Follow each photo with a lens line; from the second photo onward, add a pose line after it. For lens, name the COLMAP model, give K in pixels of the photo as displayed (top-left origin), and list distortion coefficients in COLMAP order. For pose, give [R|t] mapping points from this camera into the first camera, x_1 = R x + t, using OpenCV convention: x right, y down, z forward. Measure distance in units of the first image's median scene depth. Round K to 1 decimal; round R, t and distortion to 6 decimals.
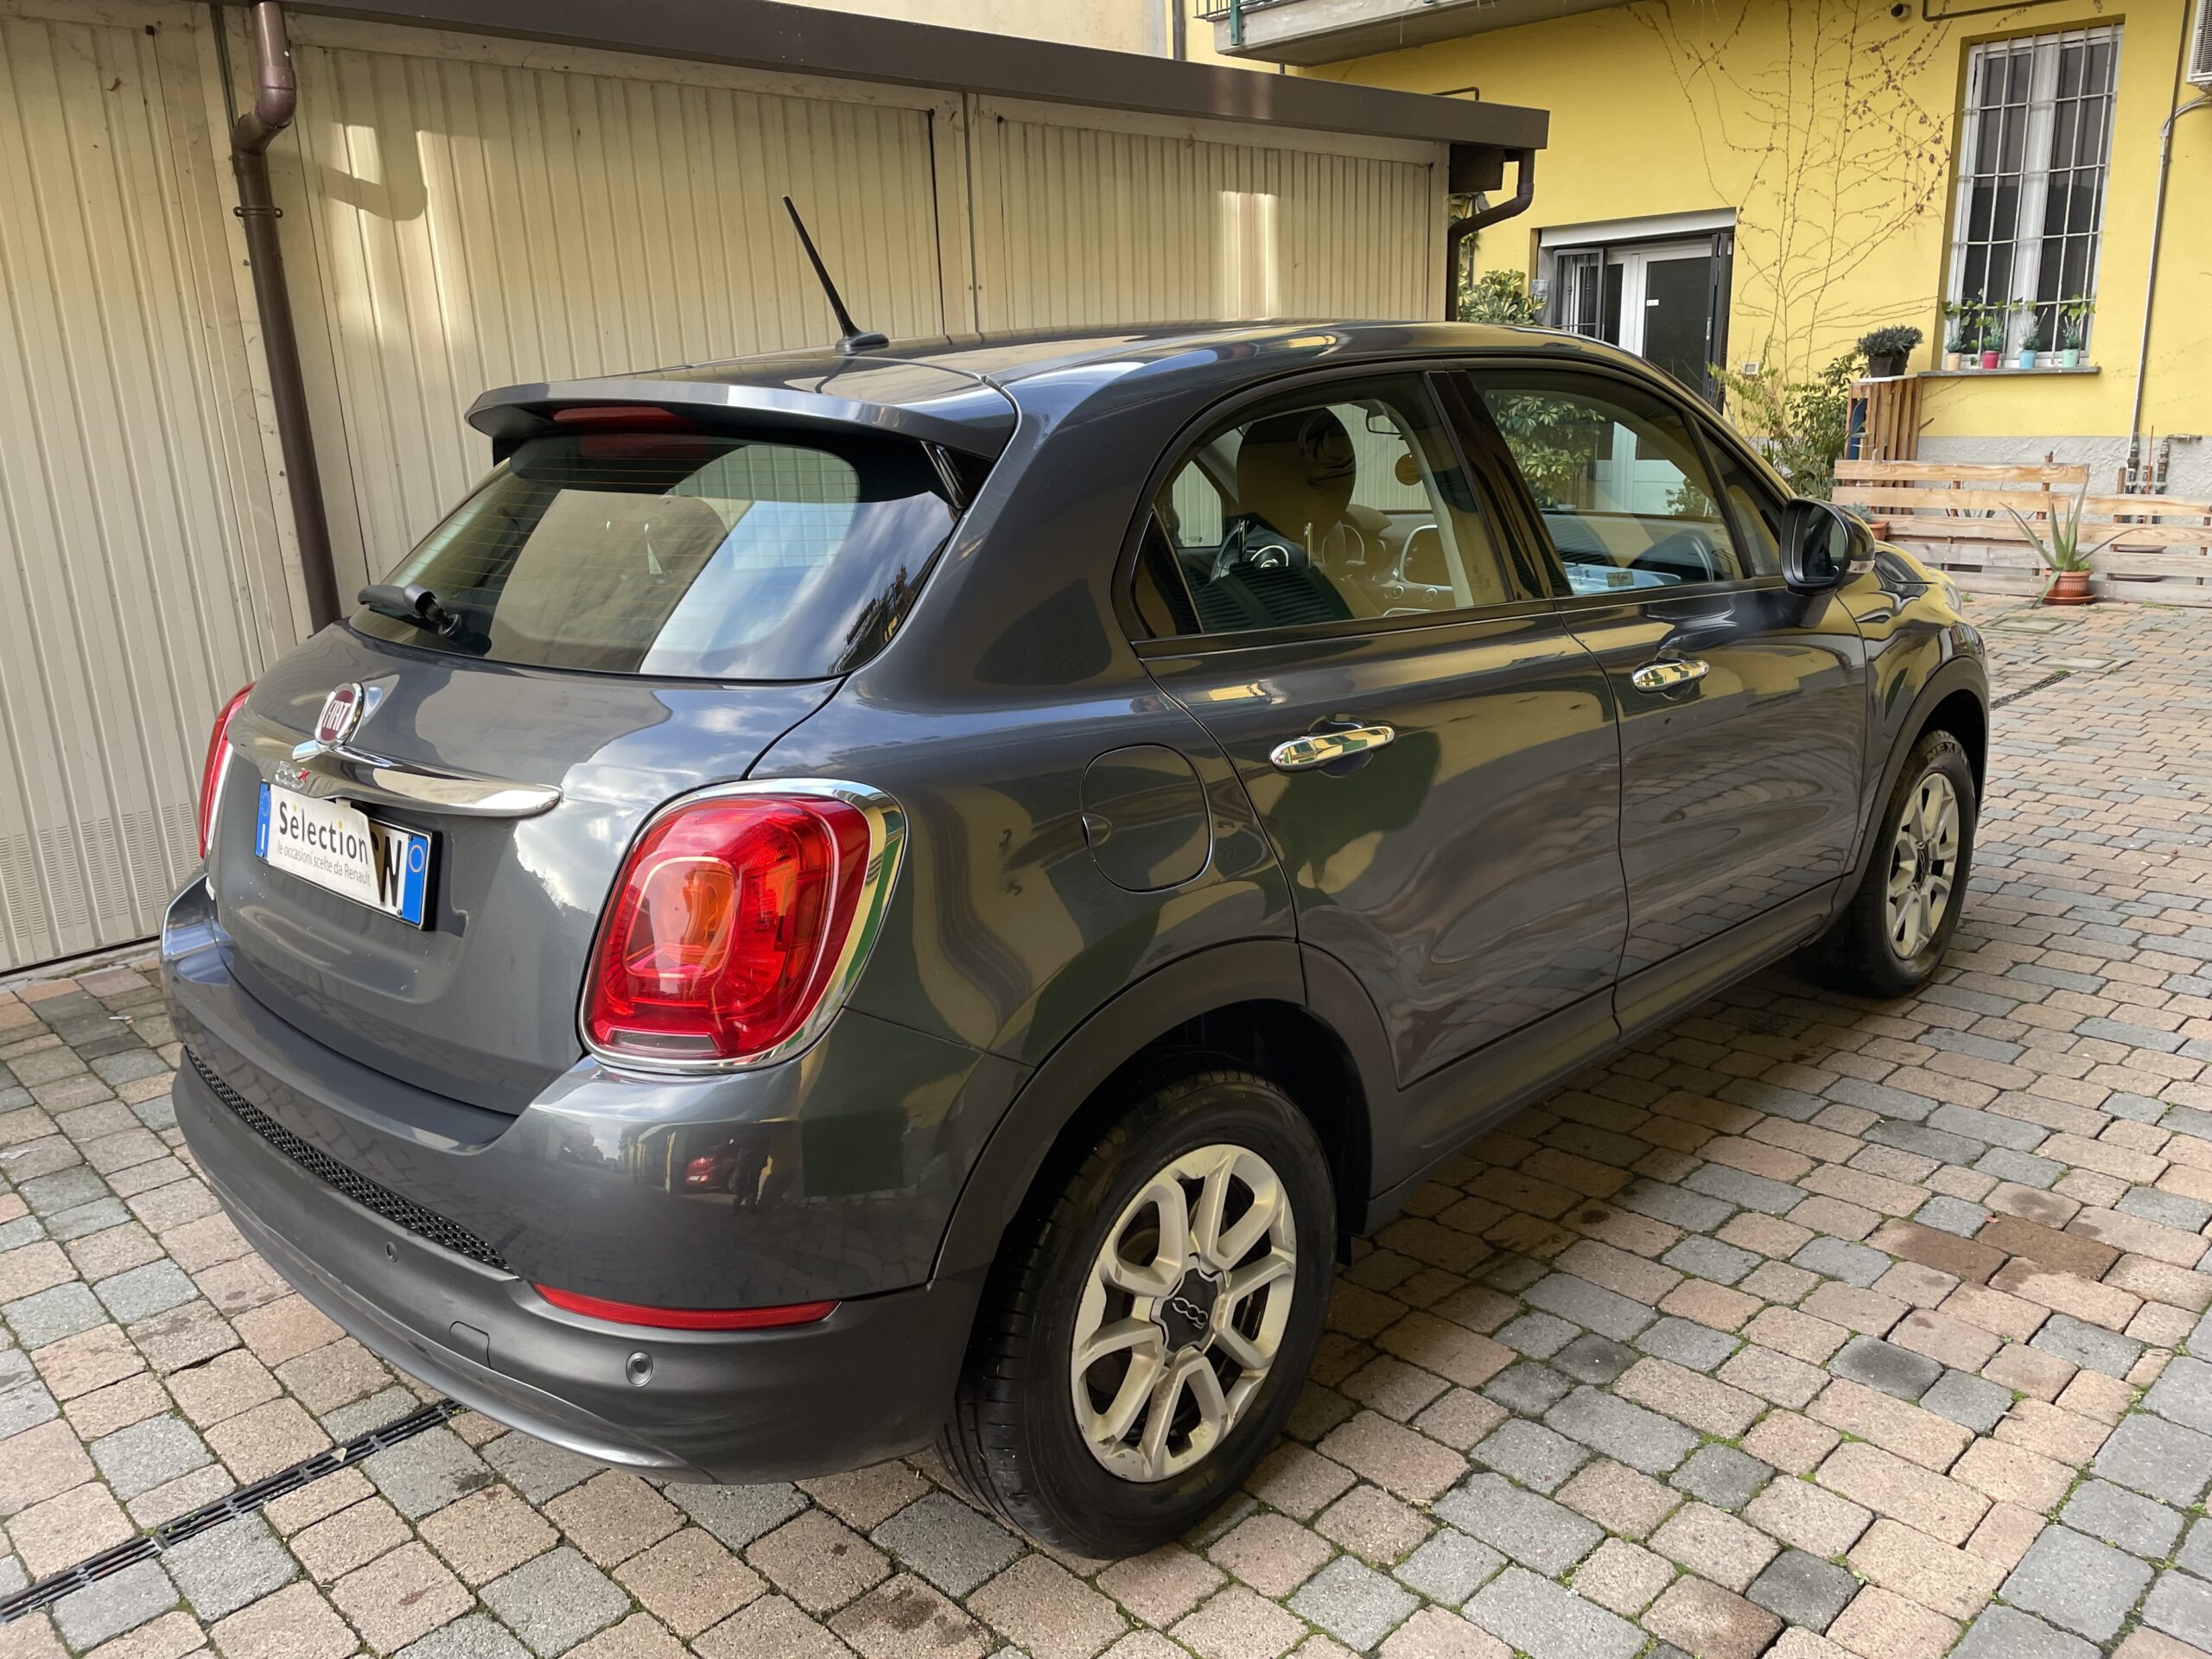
lens RADIAL K [[1659.7, 0, 1118.0], [0, 1659.7, 831.2], [0, 0, 1]] dist [0.087117, -0.105224]
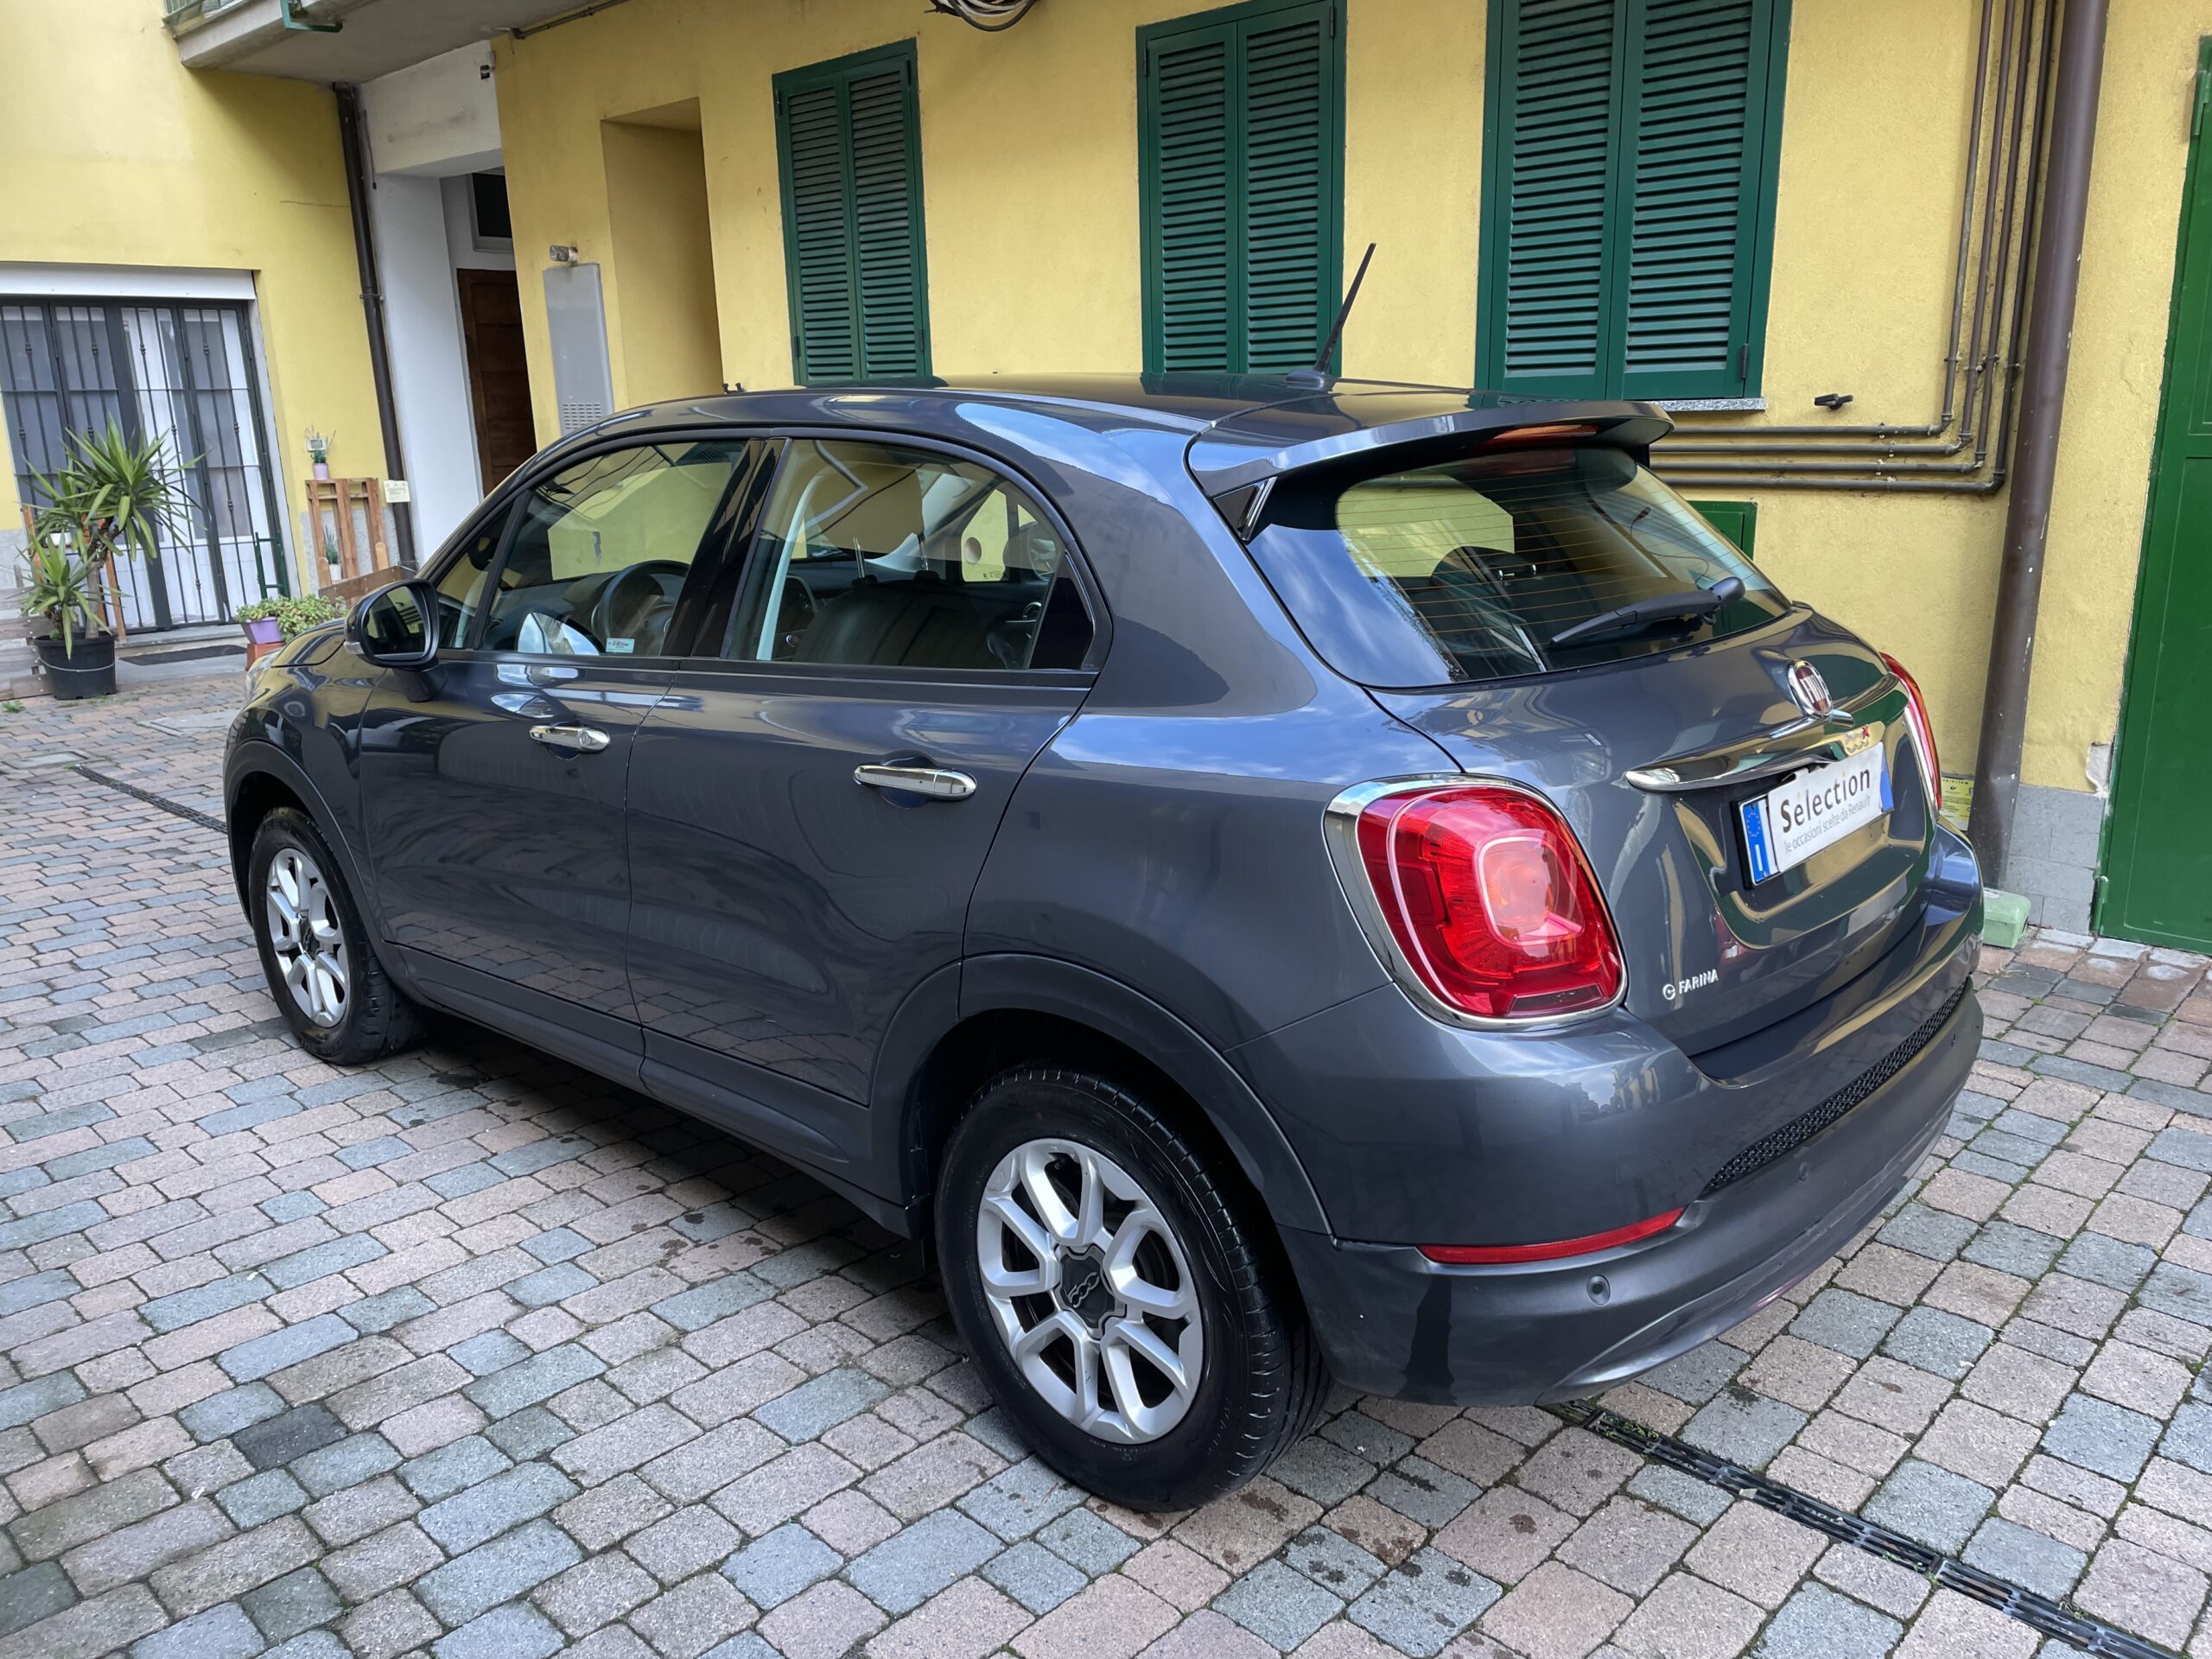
lens RADIAL K [[1659.7, 0, 1118.0], [0, 1659.7, 831.2], [0, 0, 1]] dist [0.087117, -0.105224]
pose [[-0.027196, -0.215213, 0.976188, -0.312673], [0.286815, 0.933810, 0.213860, -0.070303], [-0.957600, 0.285802, 0.036330, 0.286600]]
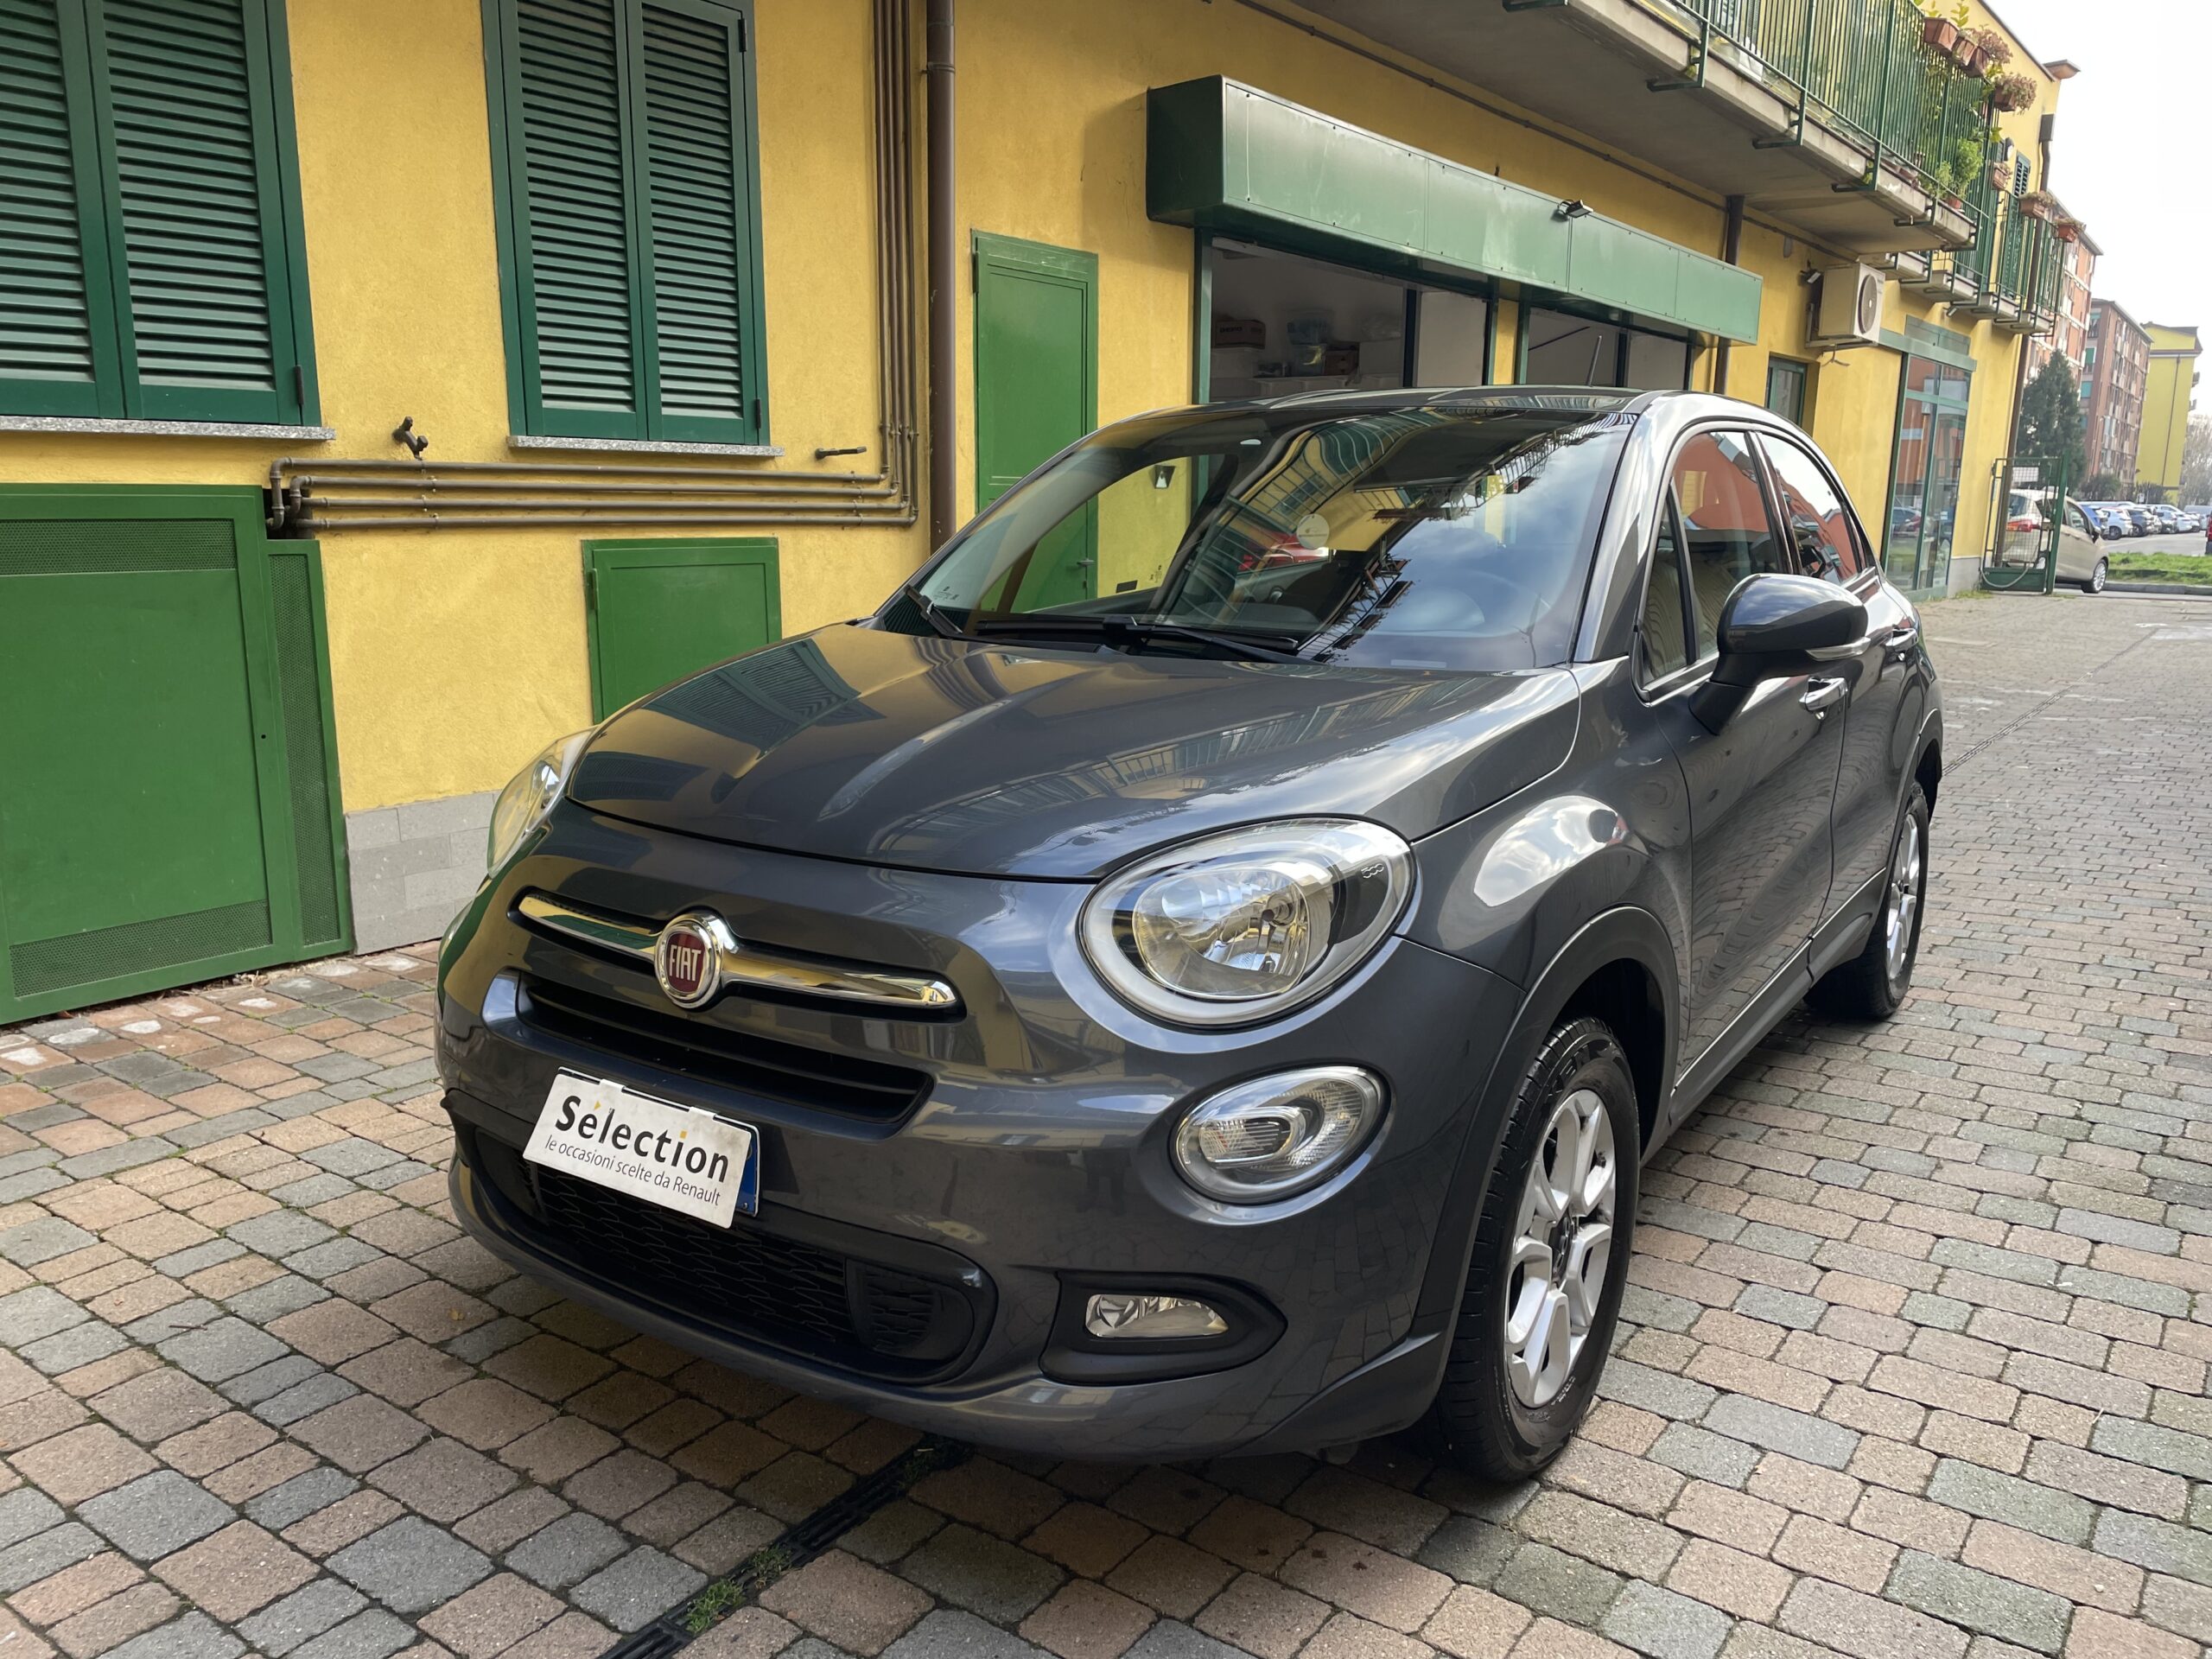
lens RADIAL K [[1665.8, 0, 1116.6], [0, 1665.8, 834.9], [0, 0, 1]] dist [0.086536, -0.105123]
pose [[-0.984845, 0.059071, -0.163064, 0.154149], [-0.021524, 0.891310, 0.452883, -0.167251], [0.172093, 0.449529, -0.876531, 0.646570]]
